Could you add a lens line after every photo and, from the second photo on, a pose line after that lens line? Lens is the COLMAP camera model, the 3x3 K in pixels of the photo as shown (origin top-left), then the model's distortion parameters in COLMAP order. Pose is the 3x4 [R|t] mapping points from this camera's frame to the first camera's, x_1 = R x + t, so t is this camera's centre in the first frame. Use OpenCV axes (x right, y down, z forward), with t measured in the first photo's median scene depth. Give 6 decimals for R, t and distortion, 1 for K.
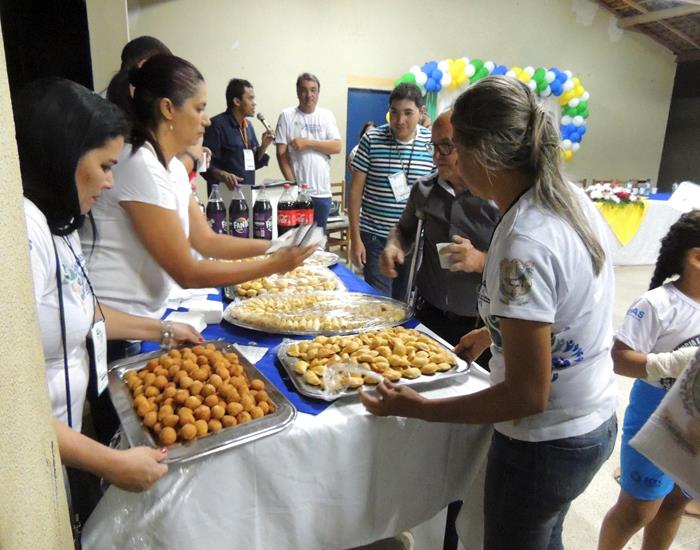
lens RADIAL K [[500.3, 0, 353.0], [0, 500.3, 265.5], [0, 0, 1]] dist [-0.012262, -0.003429]
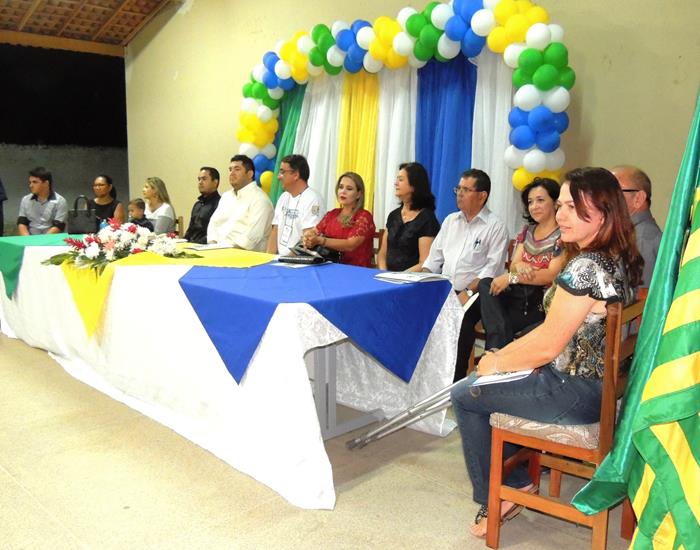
lens RADIAL K [[657.9, 0, 354.2], [0, 657.9, 274.5], [0, 0, 1]] dist [-0.023696, 0.000000]
pose [[0.412796, 0.104435, -0.904816, 0.921478], [-0.222602, 0.974848, 0.010962, -0.128391], [0.883203, 0.196889, 0.425661, 0.701398]]
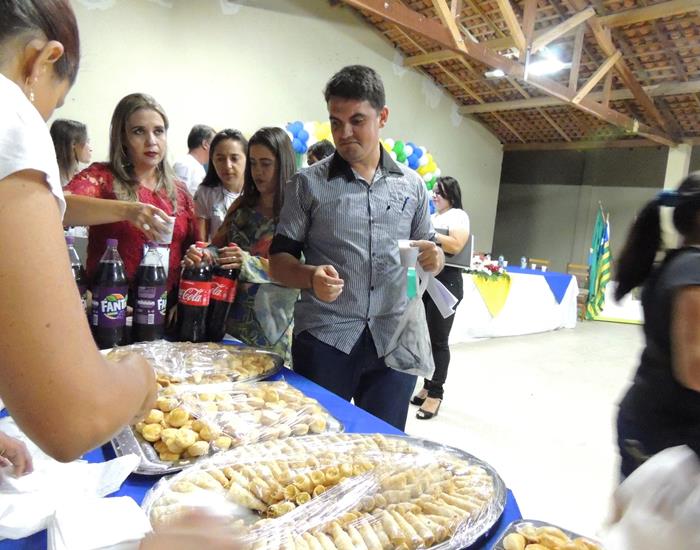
lens RADIAL K [[500.3, 0, 351.5], [0, 500.3, 270.7], [0, 0, 1]] dist [-0.012262, -0.003429]
pose [[0.942309, 0.022506, 0.333986, -0.049334], [0.018169, 0.992828, -0.118164, -0.014719], [-0.334250, 0.117416, 0.935142, 0.106642]]
